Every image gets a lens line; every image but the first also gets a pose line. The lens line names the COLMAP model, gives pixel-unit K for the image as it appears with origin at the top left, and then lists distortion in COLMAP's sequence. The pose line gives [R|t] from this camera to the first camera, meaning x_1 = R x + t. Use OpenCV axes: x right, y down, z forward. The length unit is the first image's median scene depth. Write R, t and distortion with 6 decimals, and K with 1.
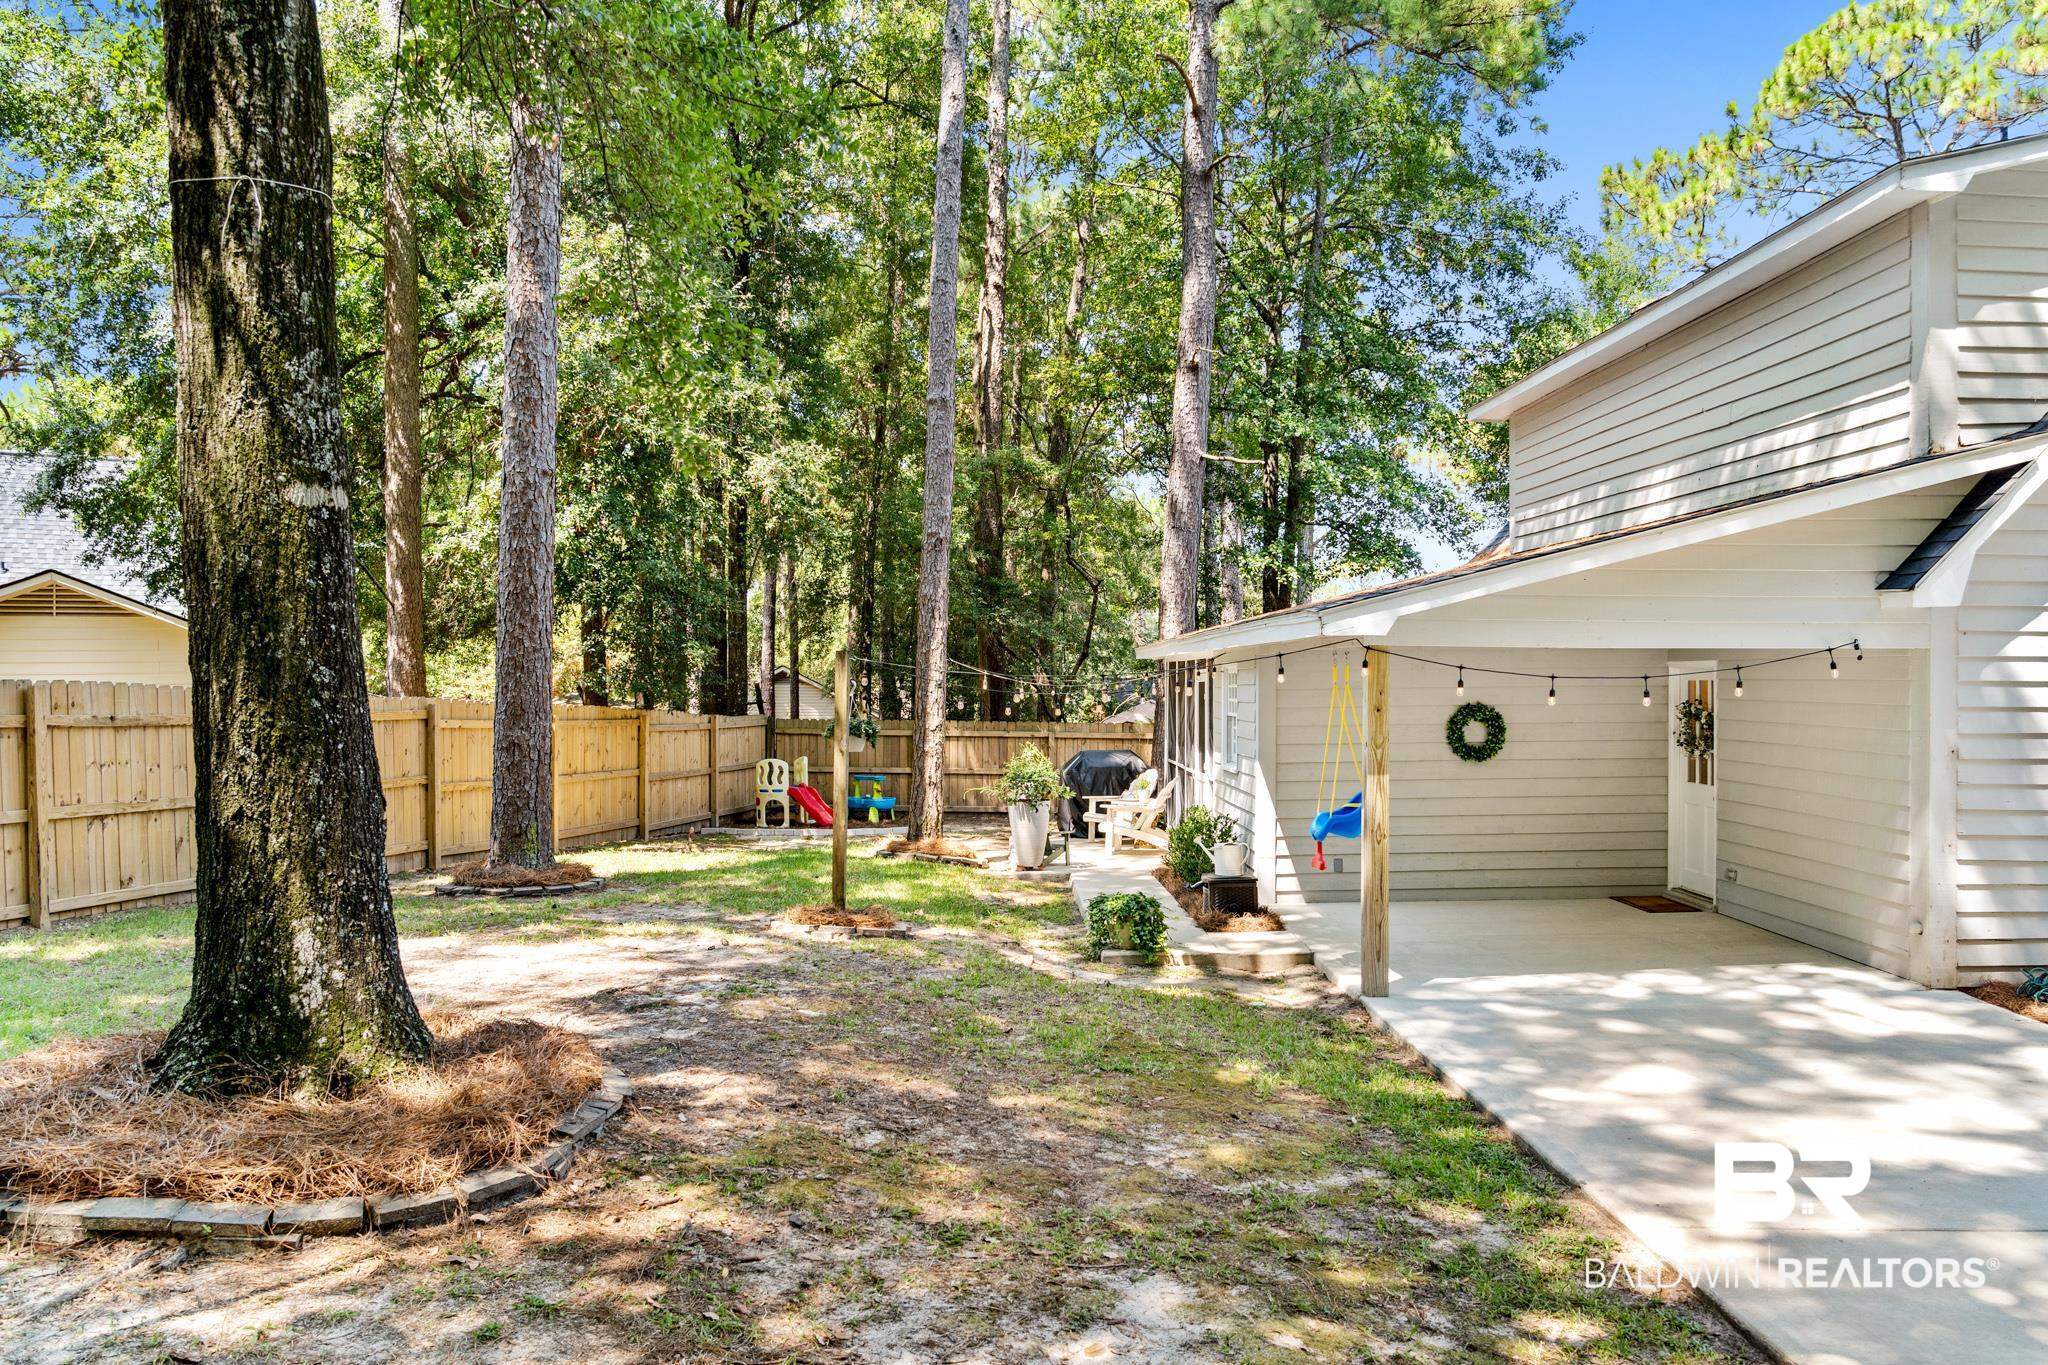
lens RADIAL K [[1374.9, 0, 1009.7], [0, 1374.9, 679.2], [0, 0, 1]] dist [-0.024715, 0.013191]
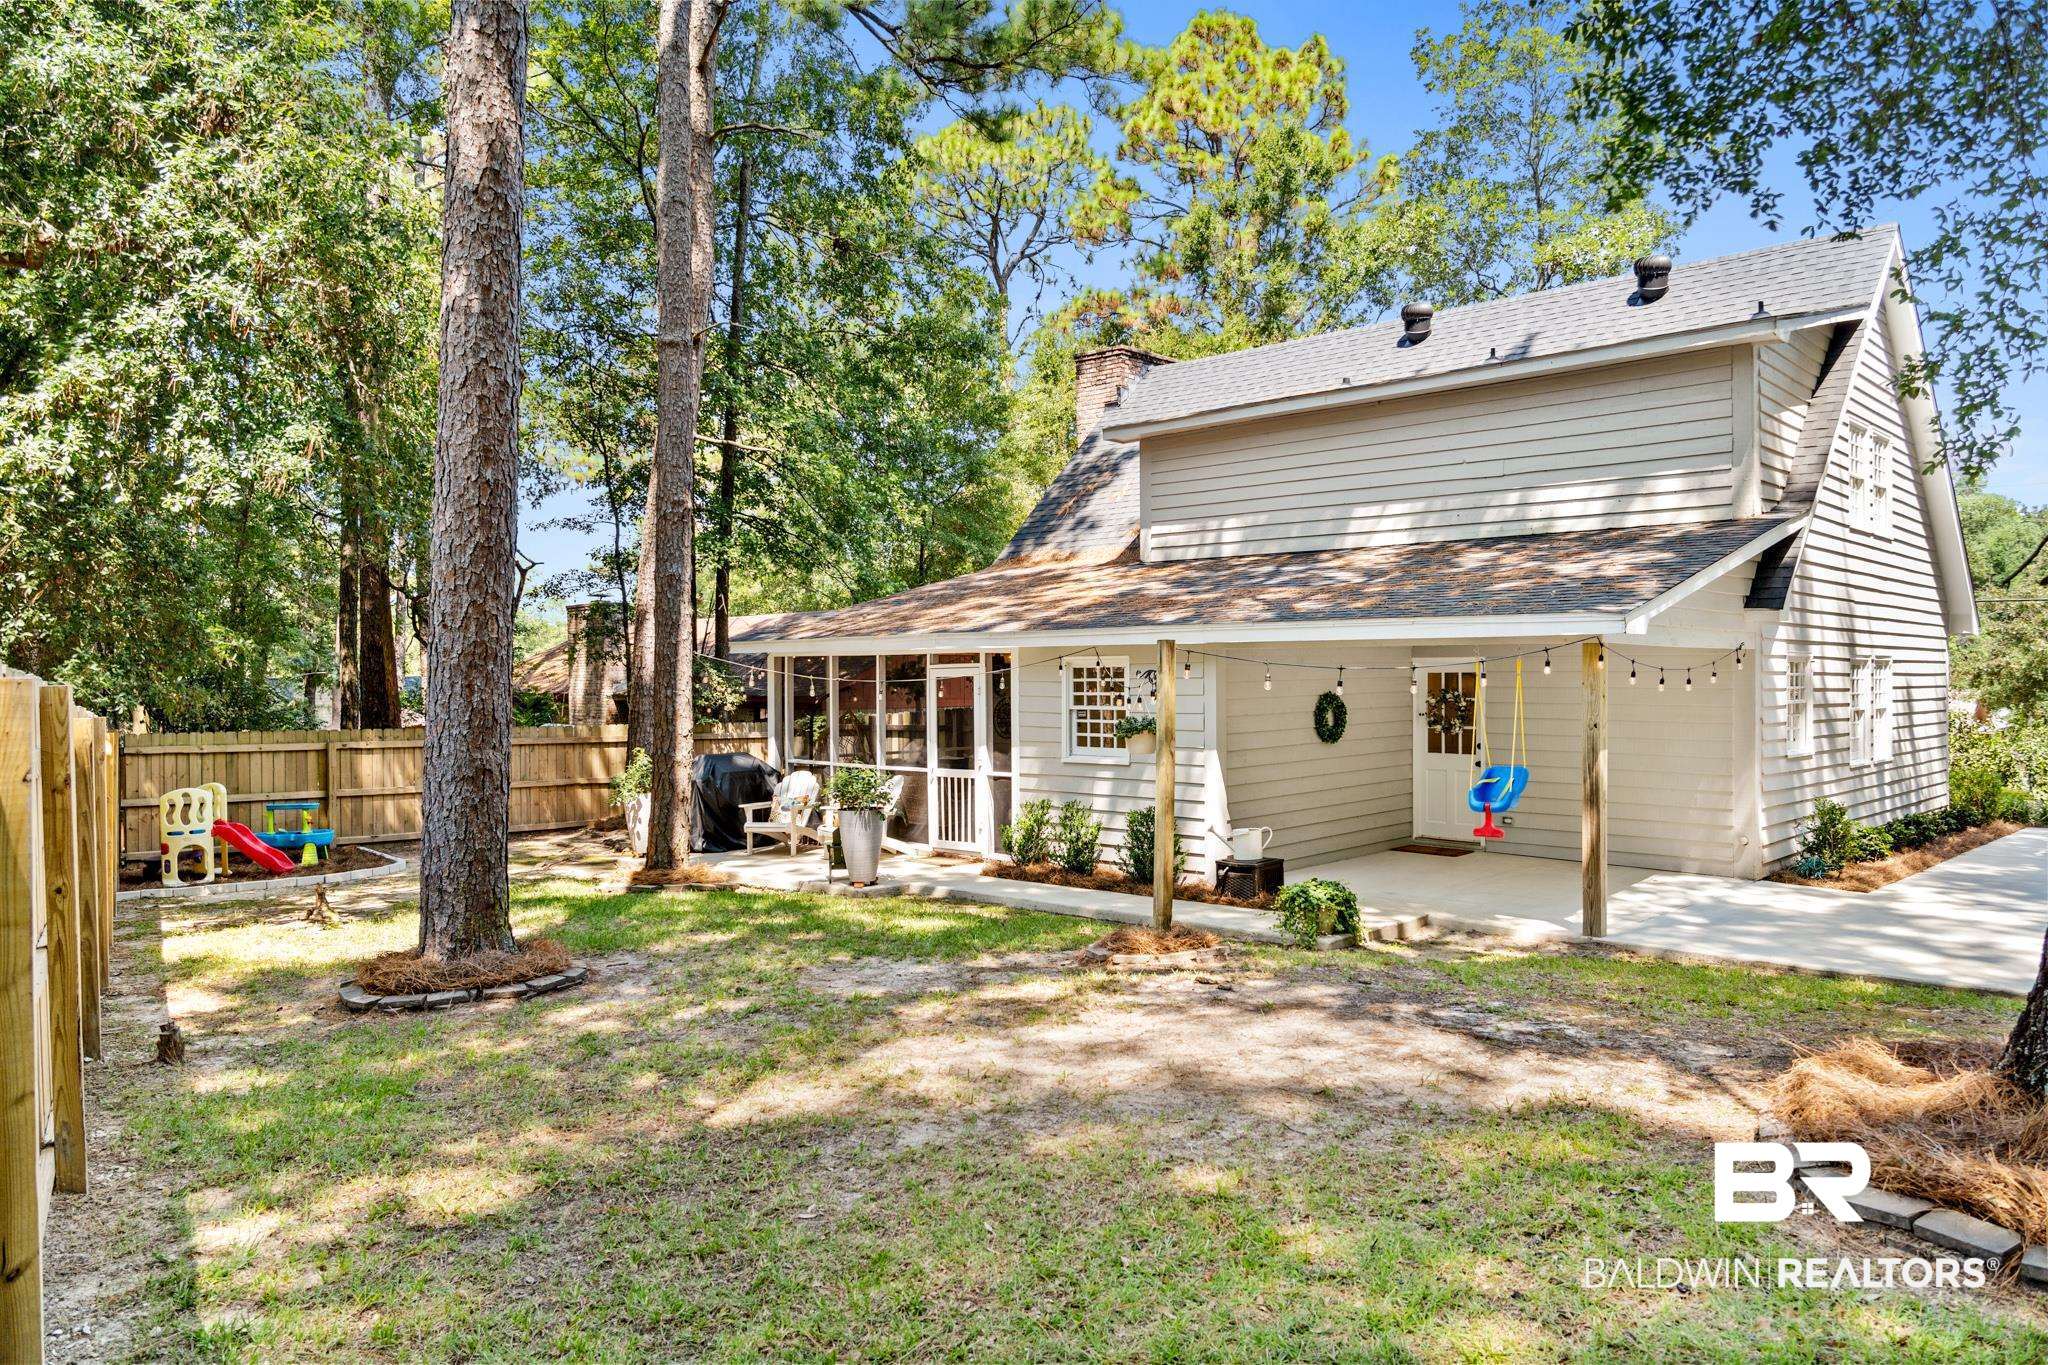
lens RADIAL K [[1374.9, 0, 1009.7], [0, 1374.9, 679.2], [0, 0, 1]] dist [-0.024715, 0.013191]
pose [[0.710523, -0.004658, 0.703659, -0.663082], [0.002785, 0.999989, 0.003808, 0.000991], [-0.703669, -0.000746, 0.710528, 0.361676]]
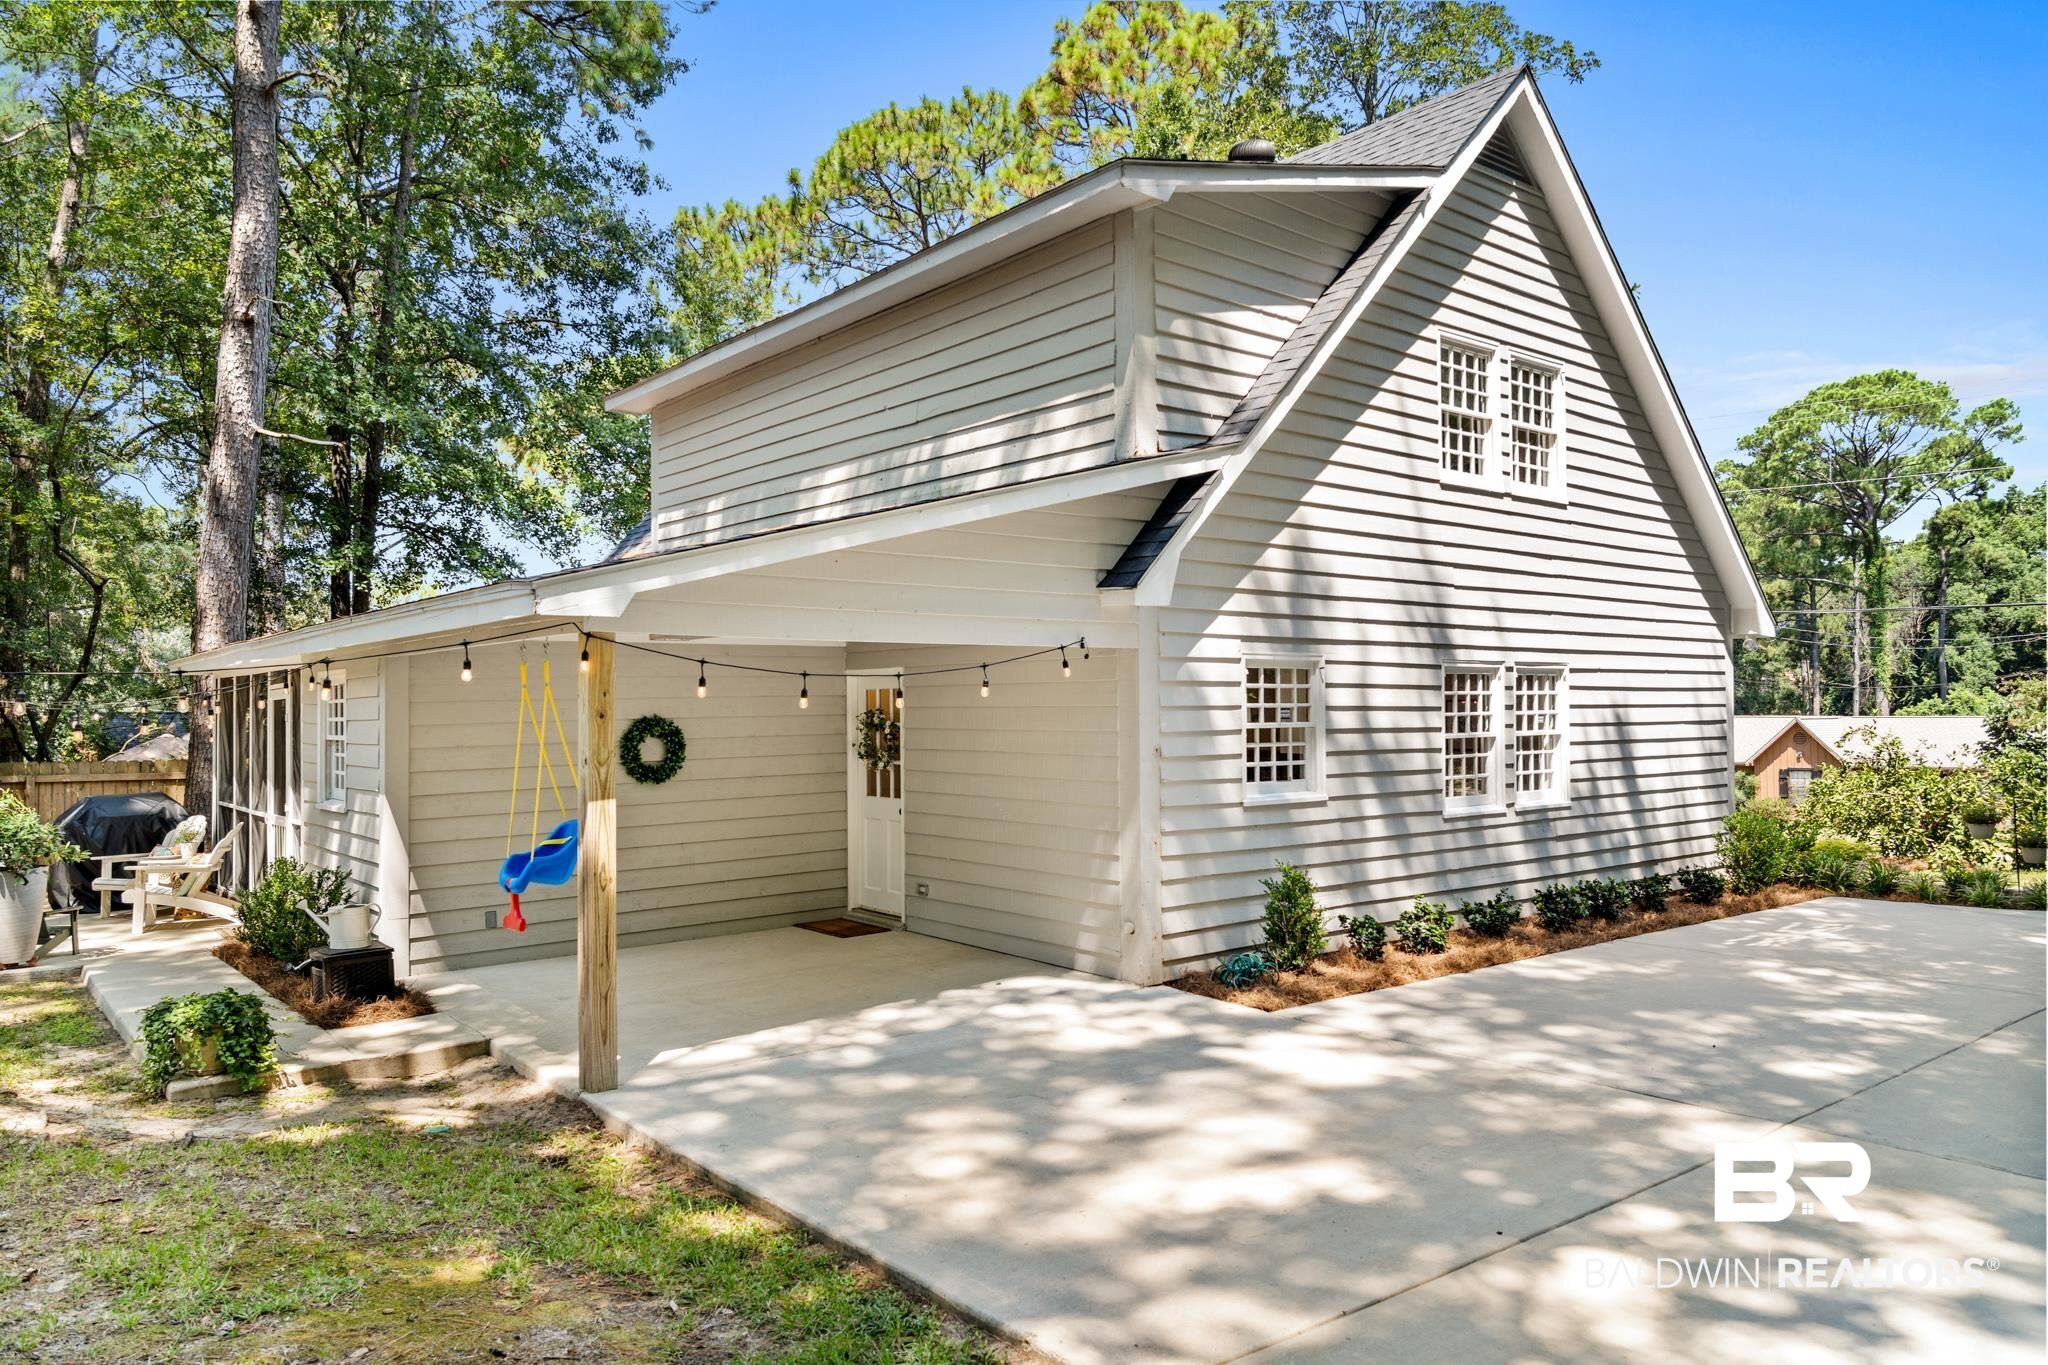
lens RADIAL K [[1374.9, 0, 1009.7], [0, 1374.9, 679.2], [0, 0, 1]] dist [-0.024715, 0.013191]
pose [[0.787208, 0.005125, 0.616667, -0.017773], [0.009423, 0.999749, -0.020337, 0.013796], [-0.616616, 0.021820, 0.786962, 0.177696]]
